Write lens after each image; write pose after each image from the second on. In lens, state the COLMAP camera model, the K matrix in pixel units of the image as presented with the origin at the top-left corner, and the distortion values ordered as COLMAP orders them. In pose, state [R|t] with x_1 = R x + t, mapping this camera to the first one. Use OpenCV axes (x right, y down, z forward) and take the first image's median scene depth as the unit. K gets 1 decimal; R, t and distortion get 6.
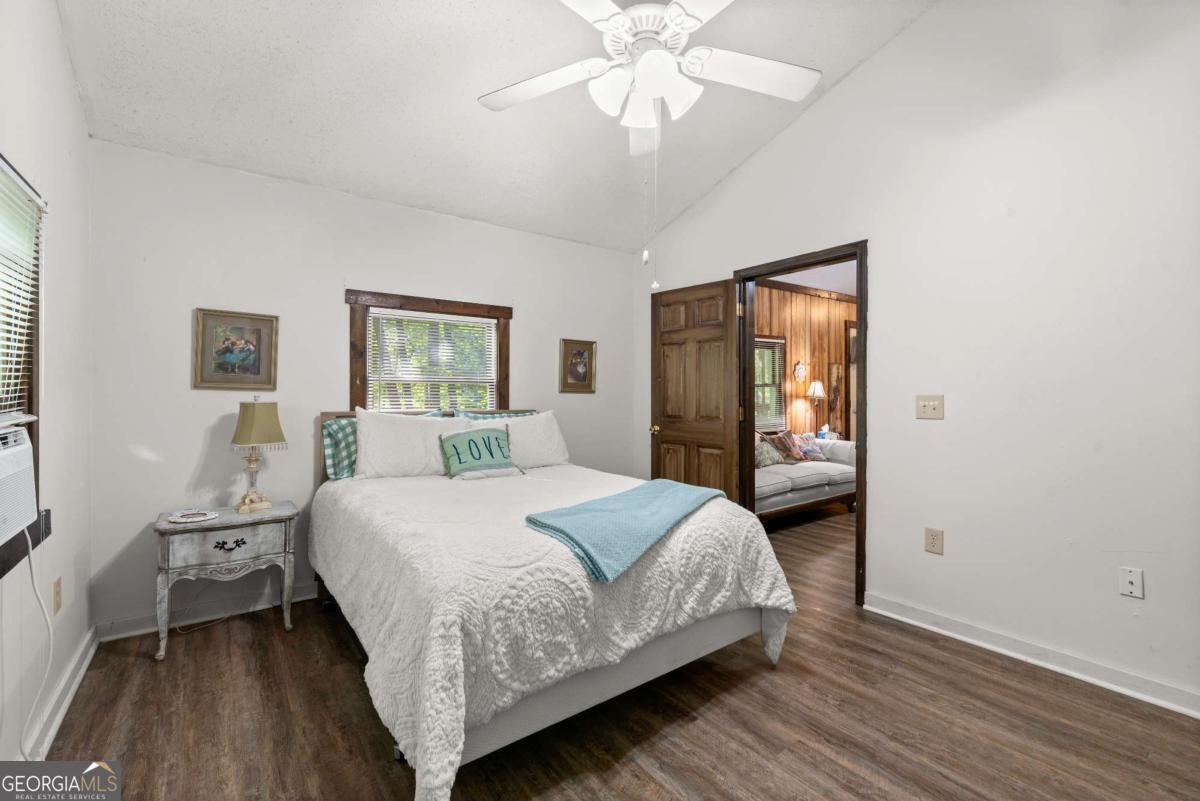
lens RADIAL K [[519.9, 0, 601.3], [0, 519.9, 388.7], [0, 0, 1]] dist [0.000243, 0.000102]
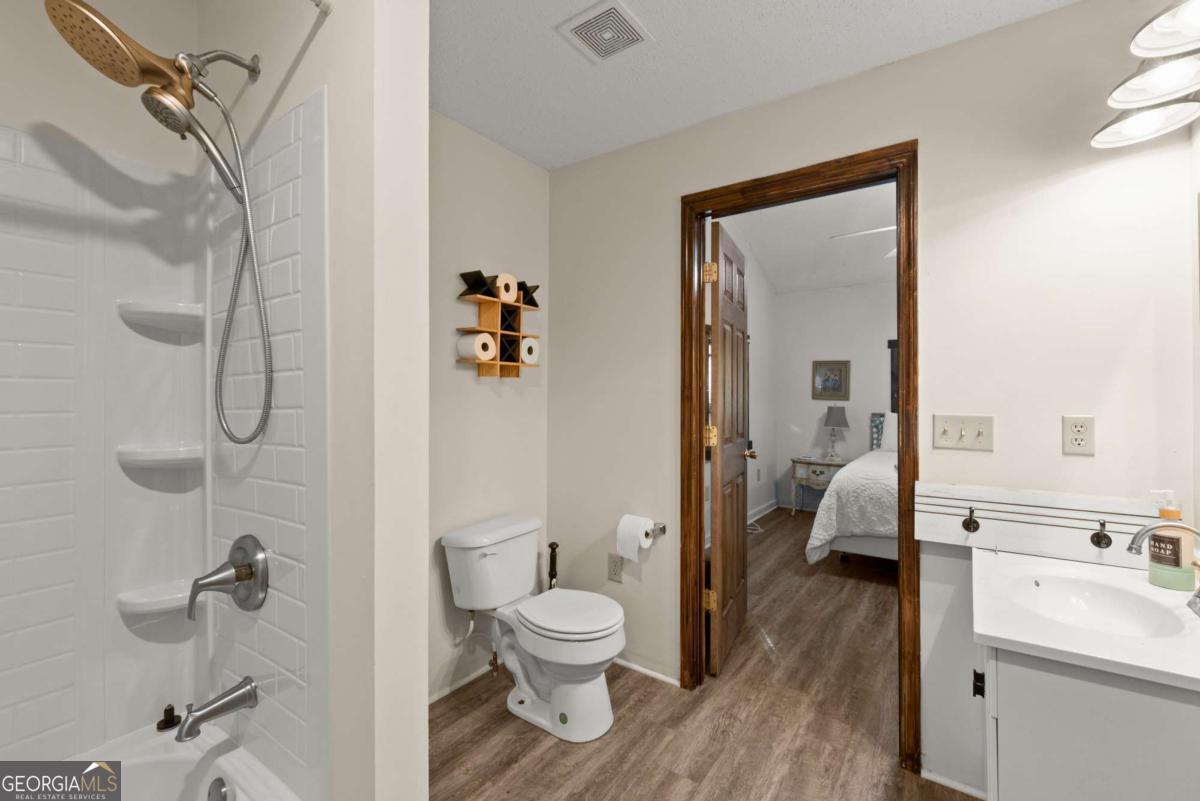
lens RADIAL K [[519.9, 0, 599.0], [0, 519.9, 396.9], [0, 0, 1]] dist [0.000243, 0.000102]
pose [[0.324032, 0.001863, -0.946044, 0.931105], [0.002772, 0.999992, 0.002919, -0.019207], [0.946042, -0.003568, 0.324024, -0.499637]]
